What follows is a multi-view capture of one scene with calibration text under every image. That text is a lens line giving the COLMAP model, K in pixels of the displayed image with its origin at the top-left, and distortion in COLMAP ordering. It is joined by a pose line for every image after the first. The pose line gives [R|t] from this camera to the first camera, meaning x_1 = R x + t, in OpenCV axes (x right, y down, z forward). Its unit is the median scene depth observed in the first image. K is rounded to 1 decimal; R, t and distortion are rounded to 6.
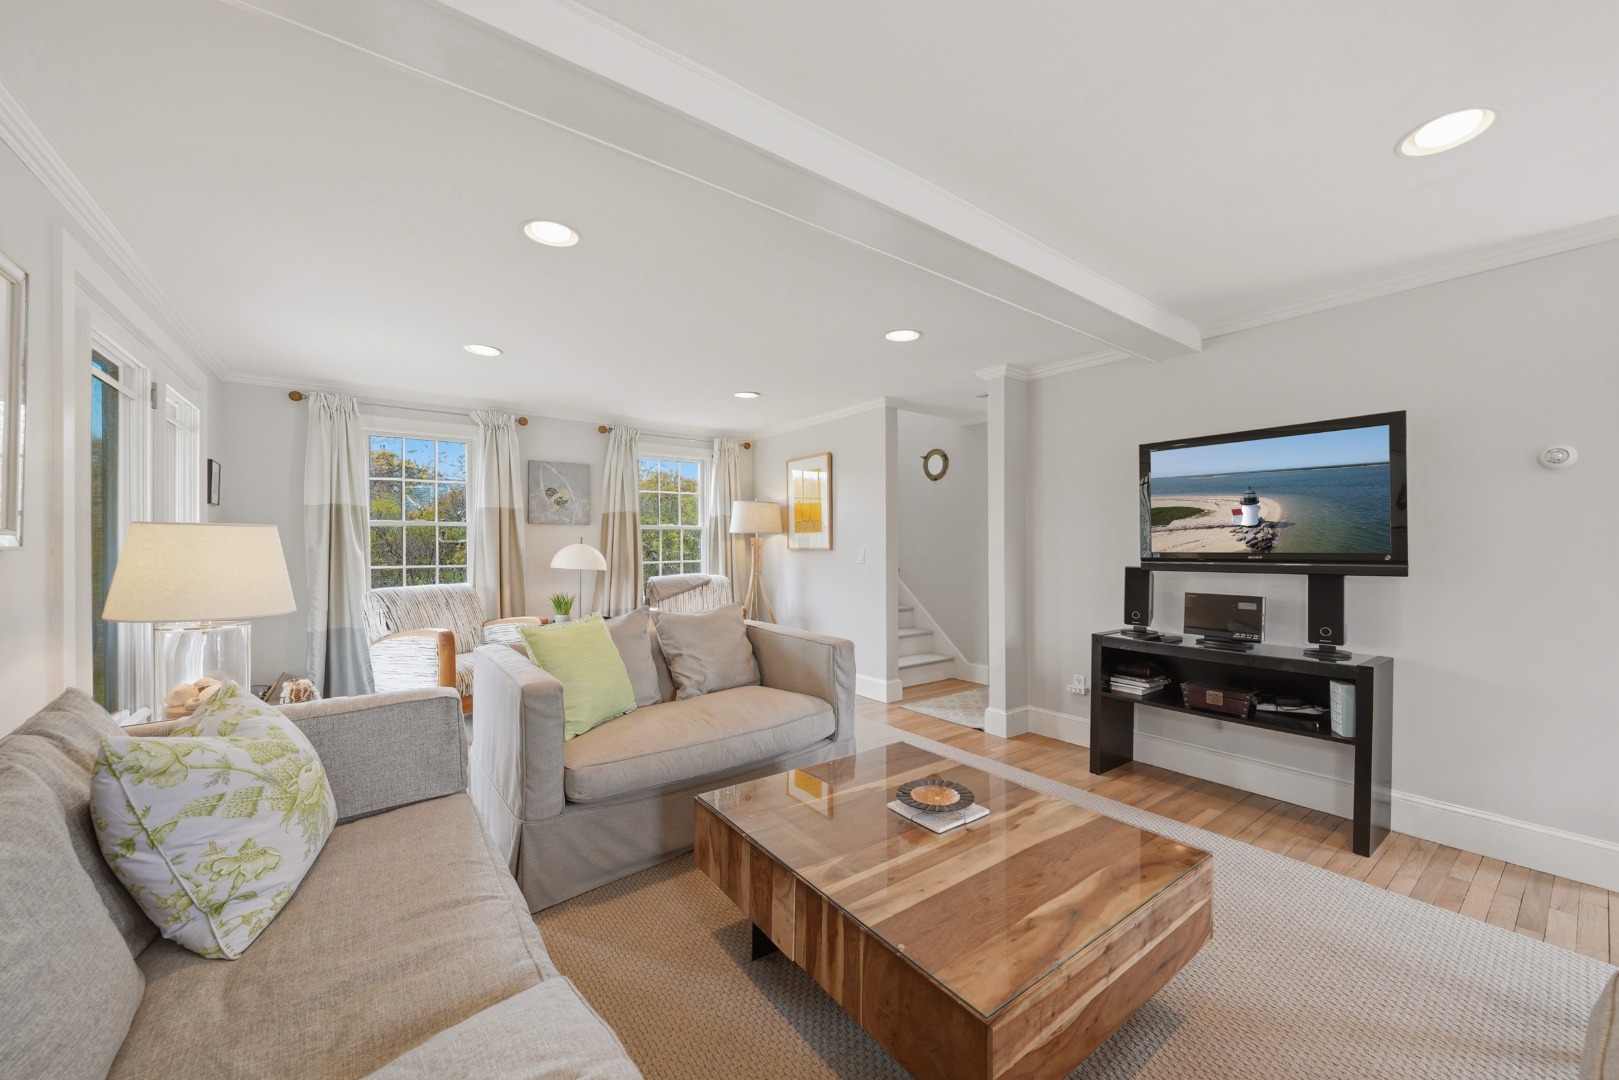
lens RADIAL K [[603.5, 0, 808.2], [0, 603.5, 547.2], [0, 0, 1]] dist [-0.002386, -0.000184]
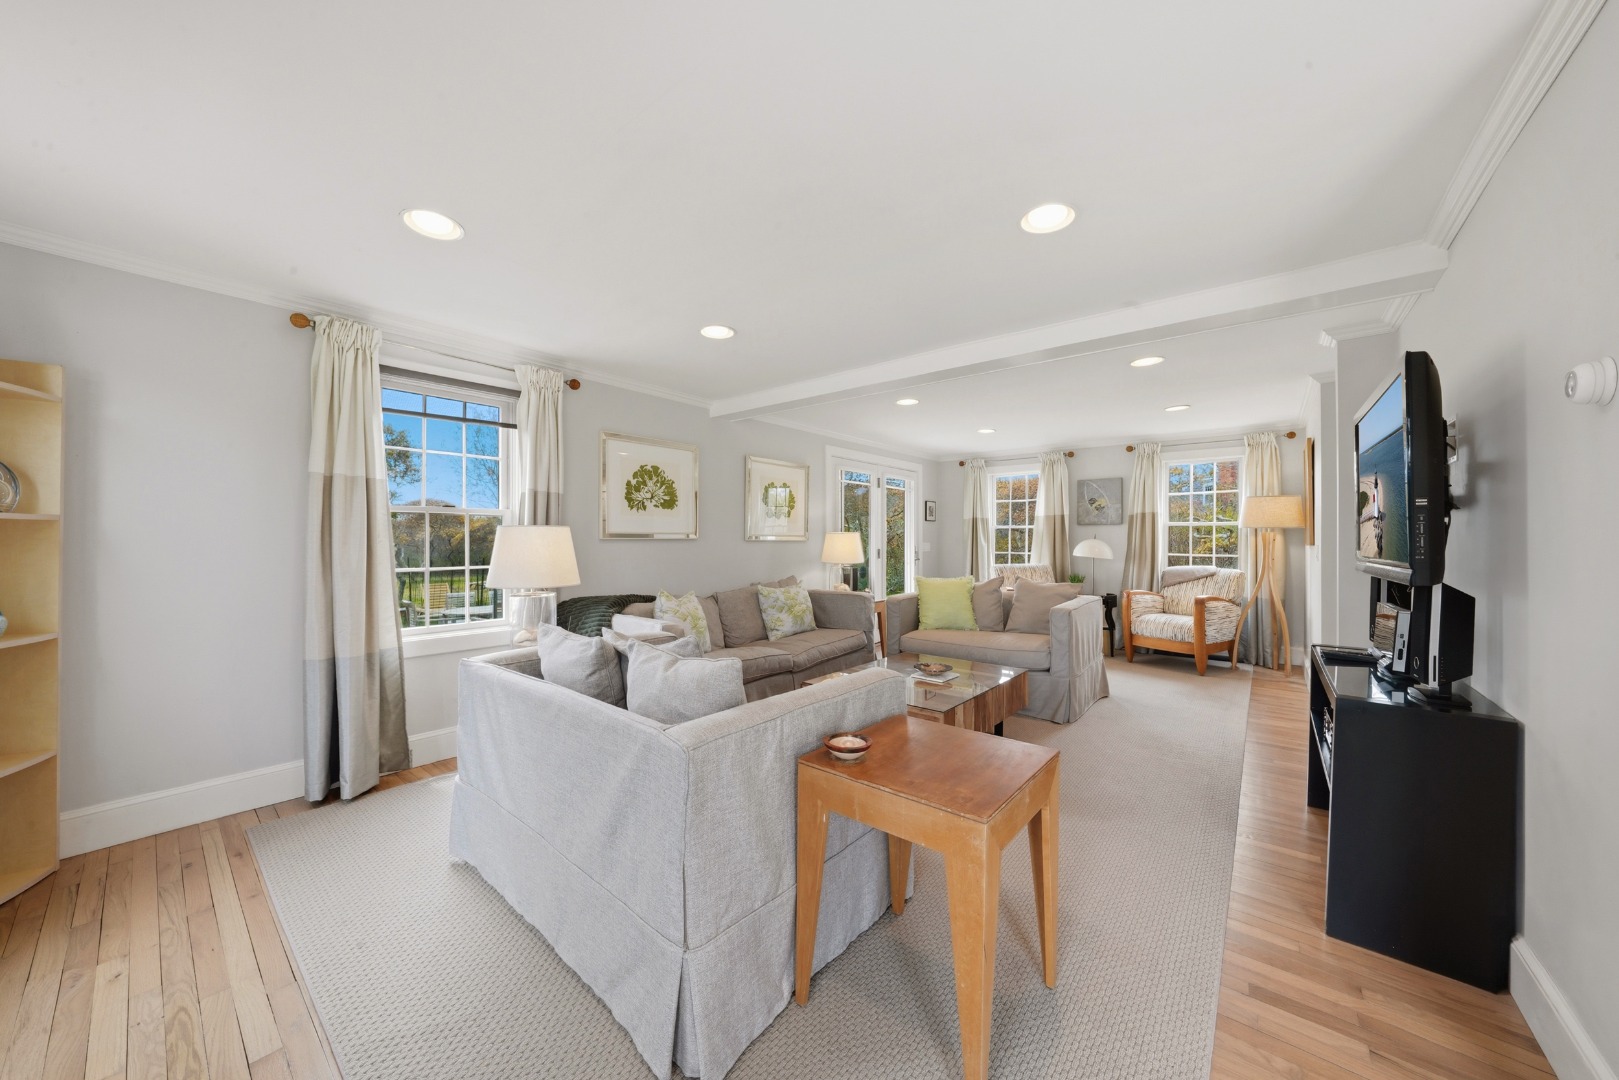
lens RADIAL K [[581.8, 0, 837.0], [0, 581.8, 537.7], [0, 0, 1]] dist [-0.001135, -0.000188]
pose [[0.266062, 0.002128, -0.963954, 0.736302], [0.001336, 0.999996, 0.002577, -0.013122], [0.963955, -0.001974, 0.266058, 0.088504]]
